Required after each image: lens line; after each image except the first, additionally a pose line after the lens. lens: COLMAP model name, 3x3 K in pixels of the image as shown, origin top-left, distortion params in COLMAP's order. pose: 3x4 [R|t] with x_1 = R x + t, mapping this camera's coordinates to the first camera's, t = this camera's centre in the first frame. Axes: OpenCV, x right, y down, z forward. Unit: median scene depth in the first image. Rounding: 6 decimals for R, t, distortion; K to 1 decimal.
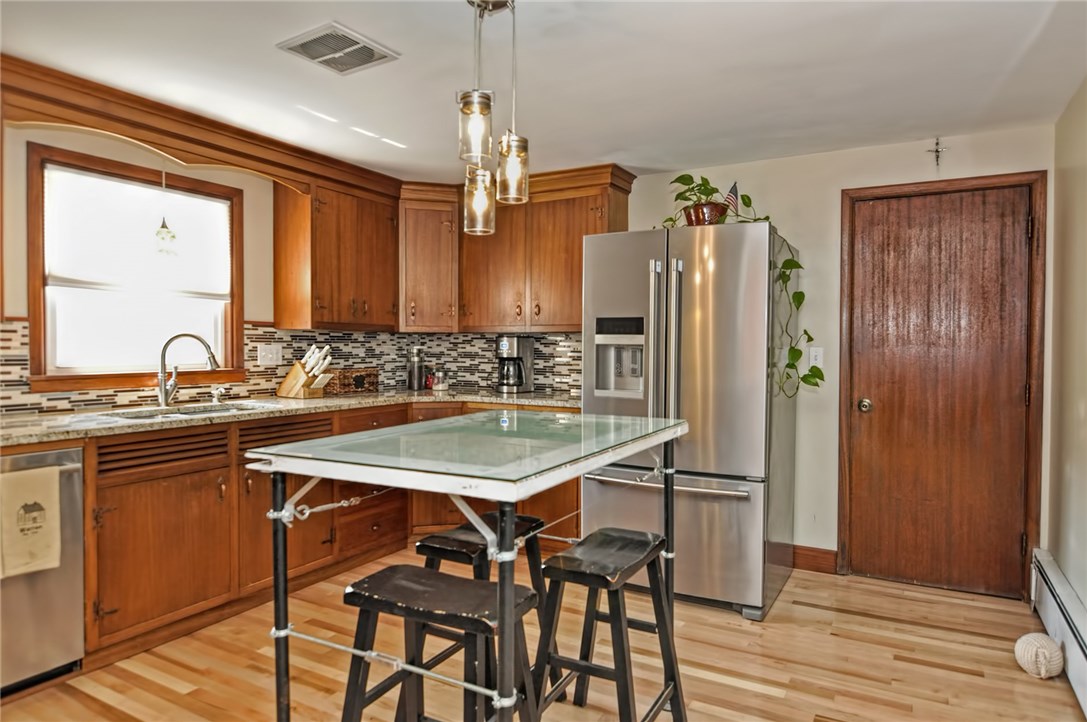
lens RADIAL K [[673.0, 0, 541.2], [0, 673.0, 360.7], [0, 0, 1]] dist [0.000681, -0.018777]
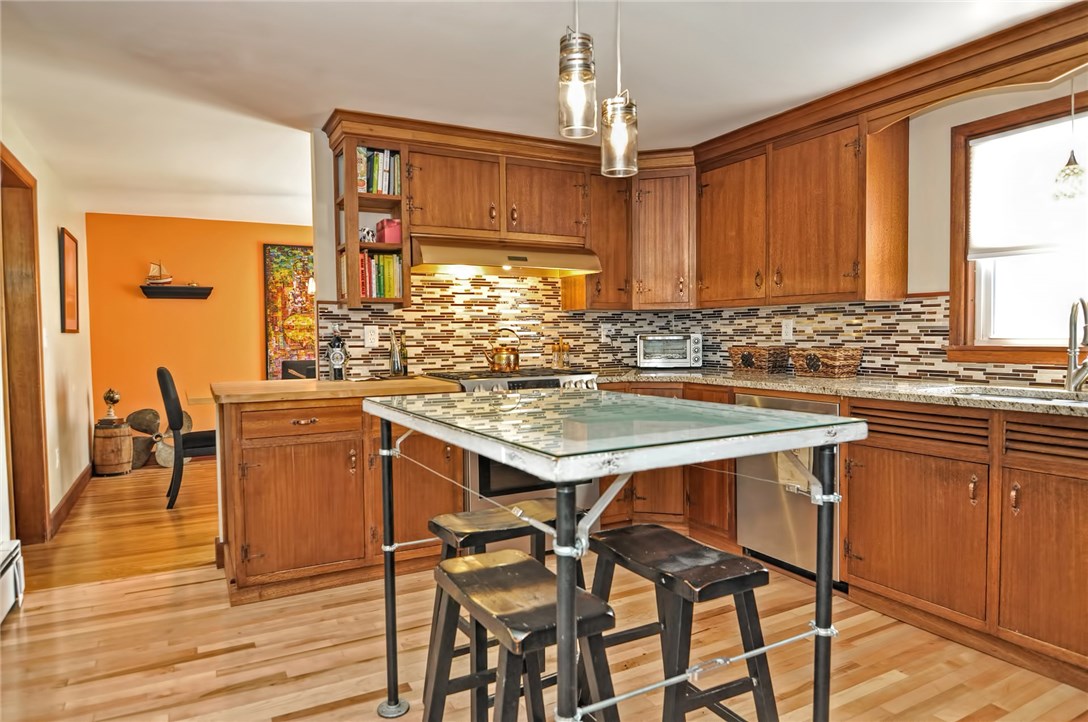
lens RADIAL K [[660.6, 0, 540.2], [0, 660.6, 361.0], [0, 0, 1]] dist [0.003305, -0.021413]
pose [[-0.539036, 0.034353, -0.841582, 0.403361], [-0.011168, 0.998789, 0.047924, 0.003213], [0.842208, 0.035231, -0.538000, 0.834322]]
